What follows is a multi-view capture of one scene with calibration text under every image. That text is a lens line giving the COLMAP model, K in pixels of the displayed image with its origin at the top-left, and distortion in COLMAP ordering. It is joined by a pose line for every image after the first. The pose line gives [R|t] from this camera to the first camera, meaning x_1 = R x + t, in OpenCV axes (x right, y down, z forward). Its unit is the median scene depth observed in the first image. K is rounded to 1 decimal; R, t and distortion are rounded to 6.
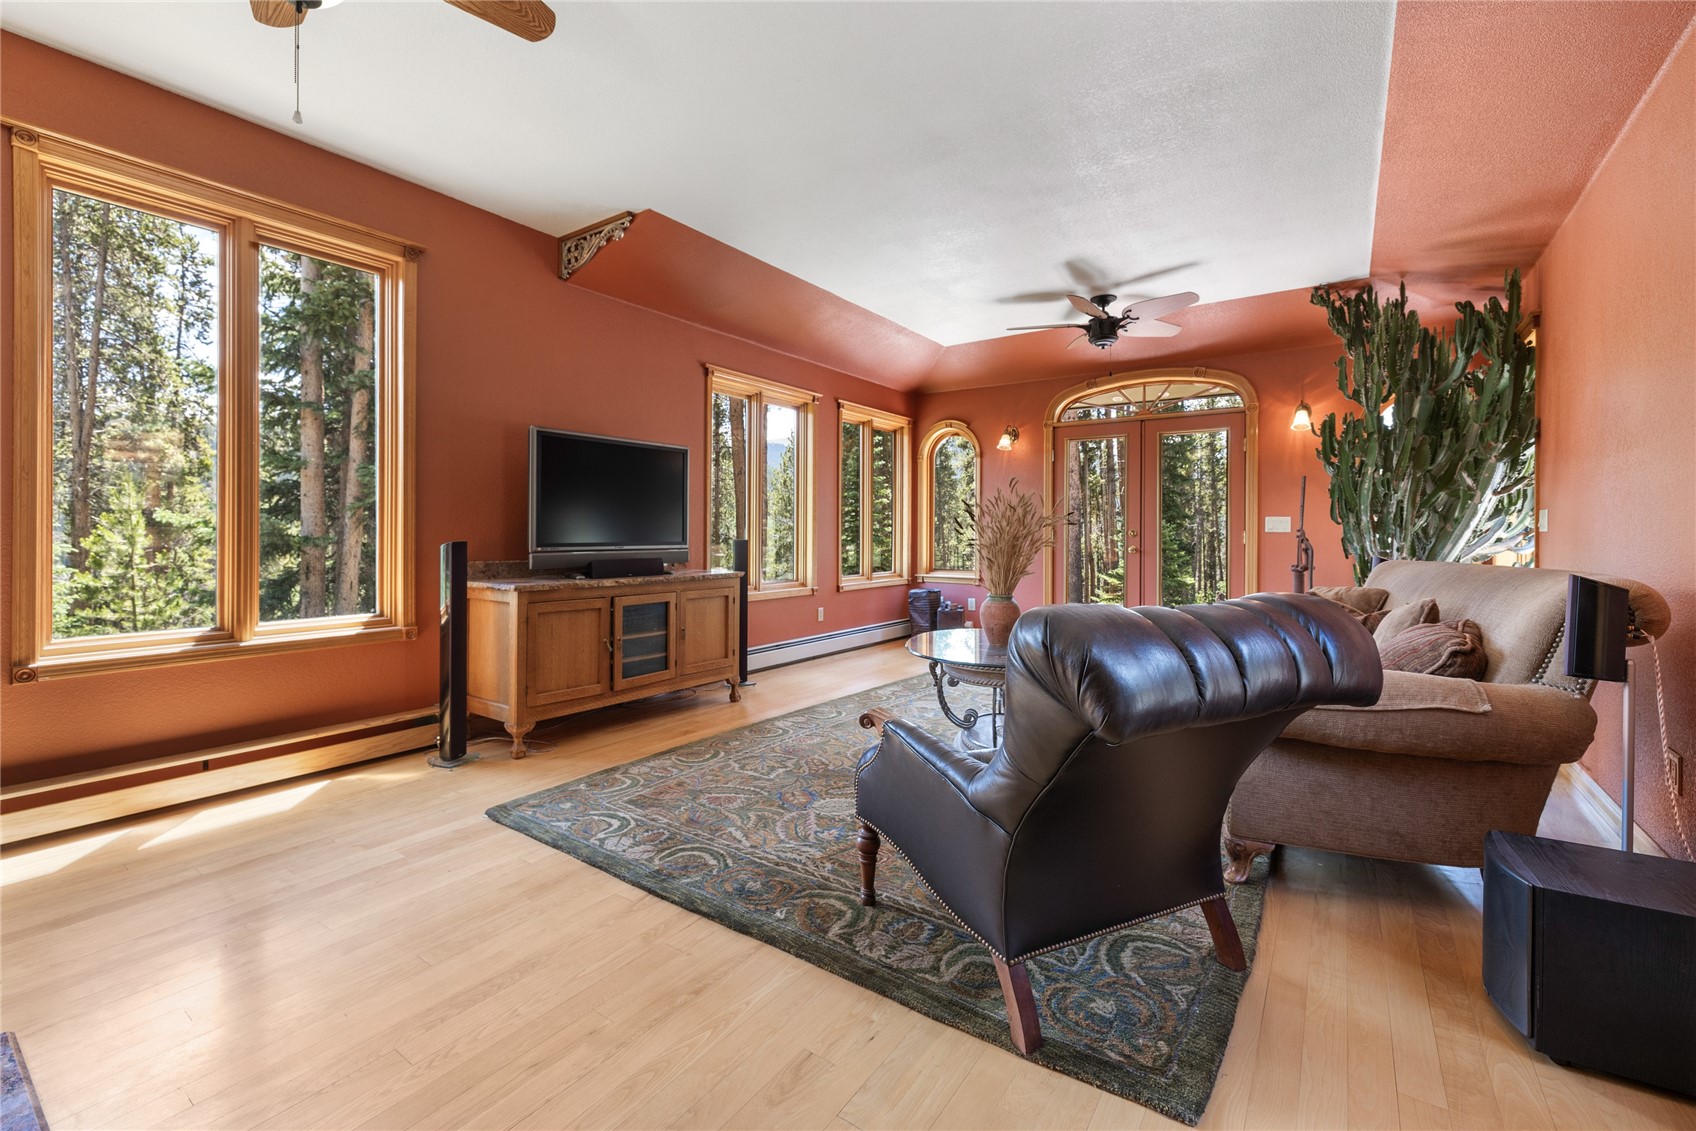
lens RADIAL K [[739.8, 0, 828.0], [0, 739.8, 534.0], [0, 0, 1]] dist [-0.002371, 0.001212]
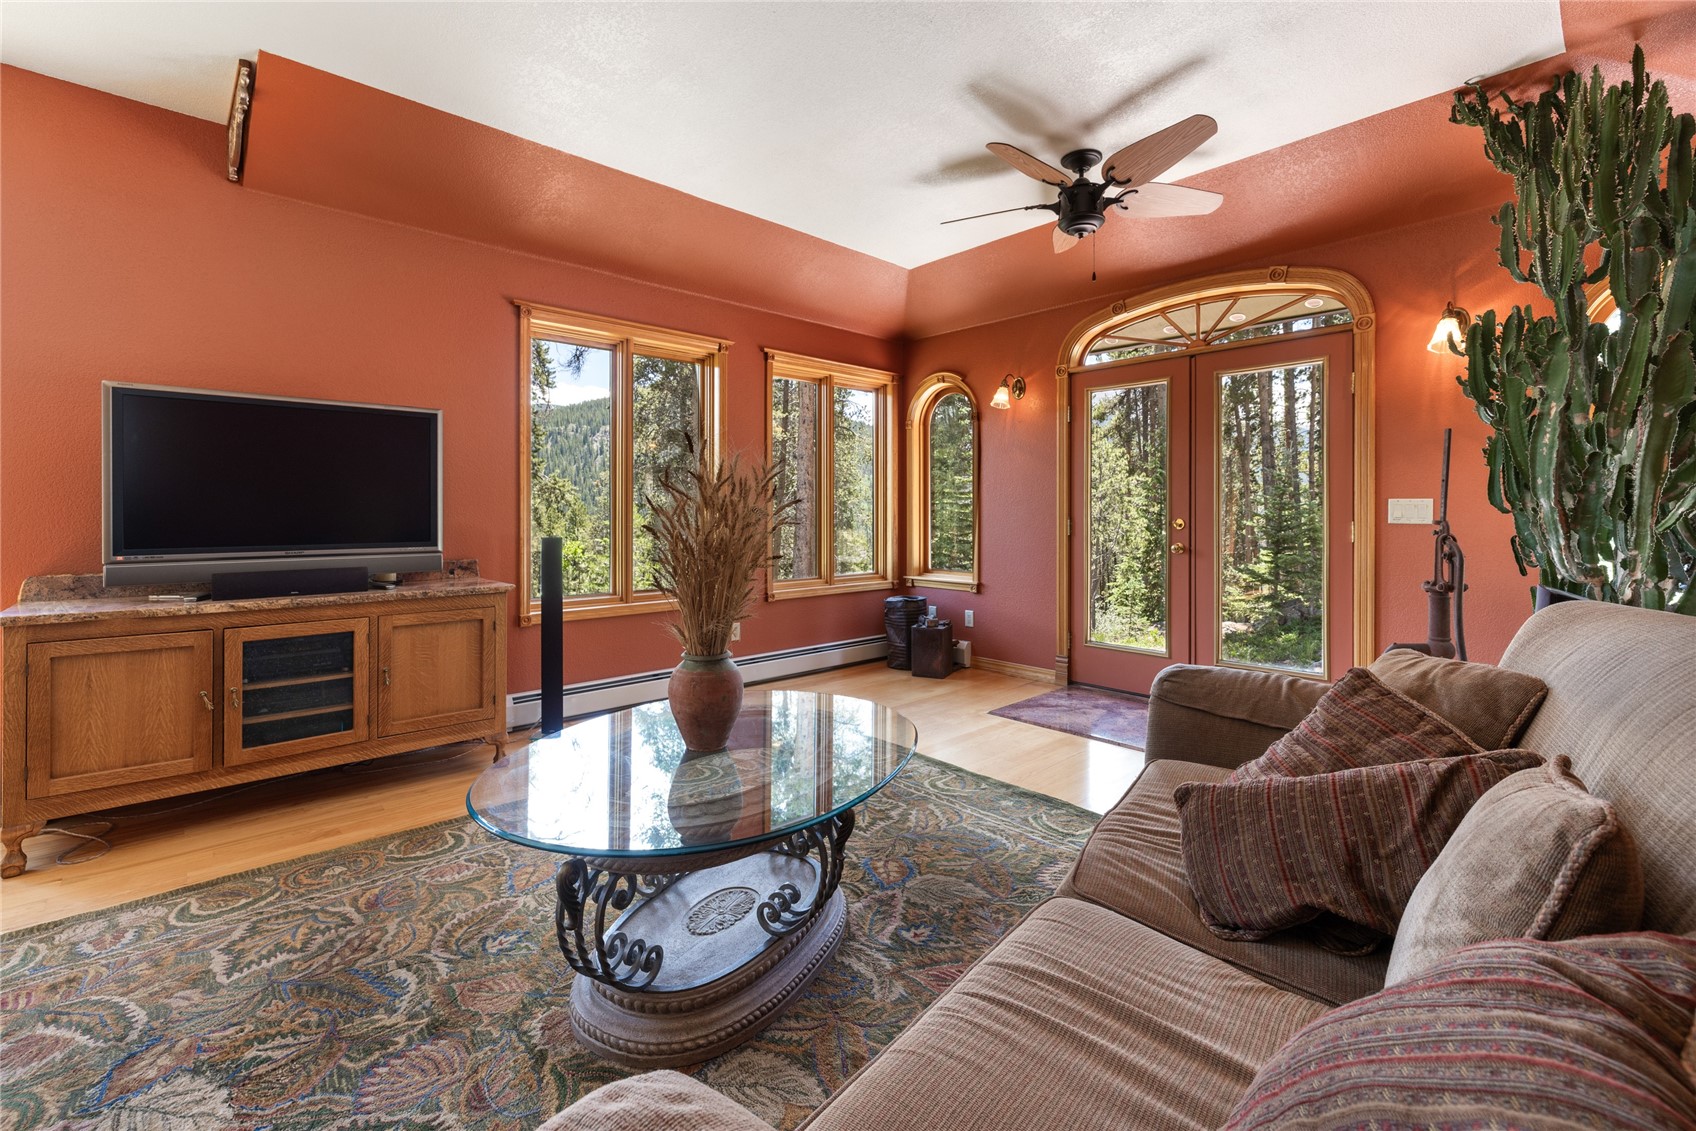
lens RADIAL K [[739.8, 0, 834.2], [0, 739.8, 515.3], [0, 0, 1]] dist [-0.002371, 0.001212]
pose [[0.978004, -0.004208, -0.208543, 0.315356], [0.004329, 0.999991, 0.000120, -0.013212], [0.208540, -0.001020, 0.978013, 0.355343]]
